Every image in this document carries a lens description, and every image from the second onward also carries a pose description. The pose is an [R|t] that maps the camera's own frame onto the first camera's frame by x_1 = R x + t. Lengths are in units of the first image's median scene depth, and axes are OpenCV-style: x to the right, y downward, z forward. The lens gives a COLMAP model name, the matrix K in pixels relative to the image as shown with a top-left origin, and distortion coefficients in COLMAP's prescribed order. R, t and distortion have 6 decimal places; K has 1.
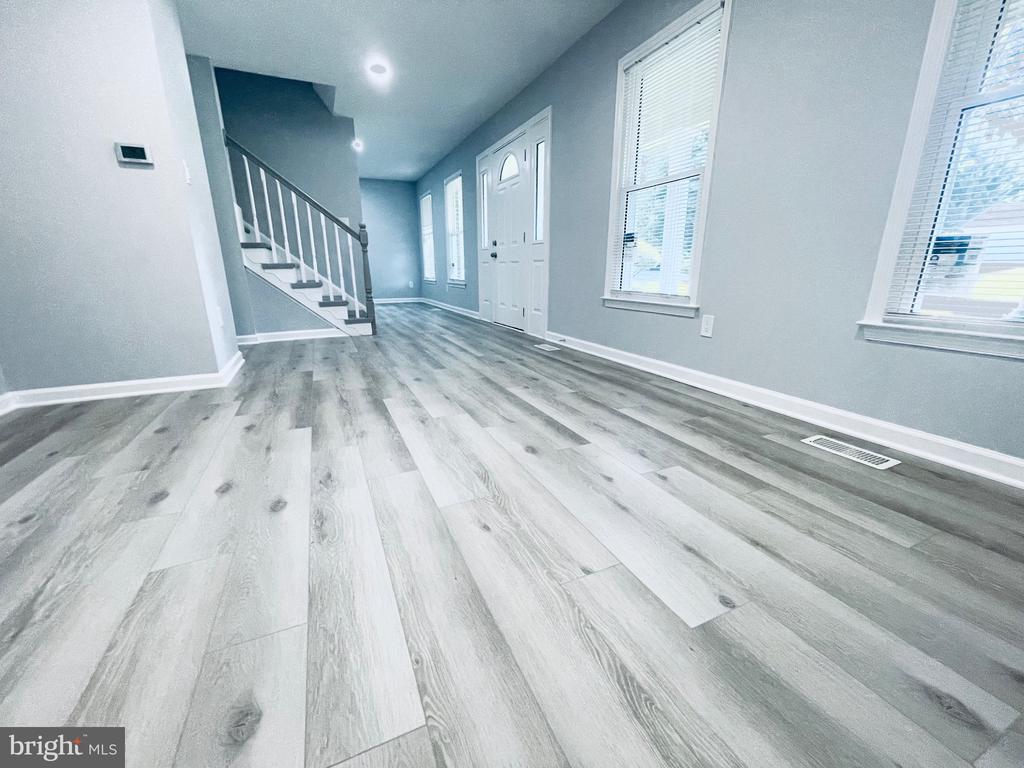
lens RADIAL K [[414.4, 0, 506.5], [0, 414.4, 384.3], [0, 0, 1]] dist [-0.001959, 0.000314]
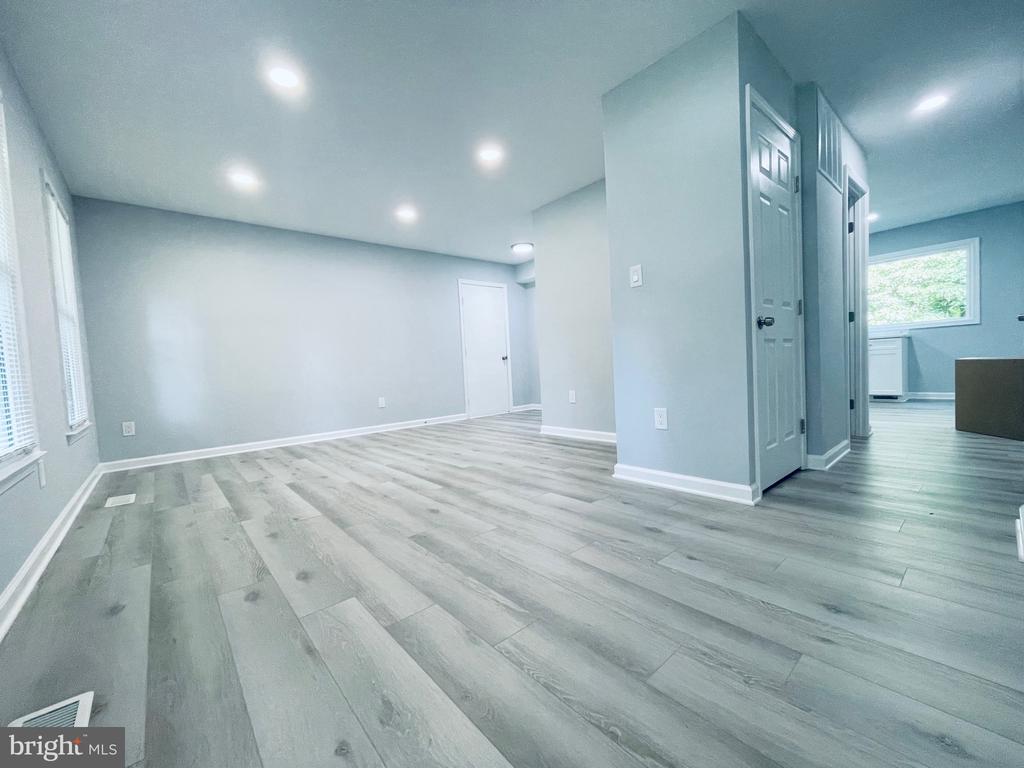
lens RADIAL K [[414.4, 0, 506.5], [0, 414.4, 384.3], [0, 0, 1]] dist [-0.001959, 0.000314]
pose [[-0.958584, 0.068996, -0.276327, -0.157935], [-0.020907, 0.950549, 0.309869, -0.552351], [0.284042, 0.302813, -0.909739, 1.871489]]
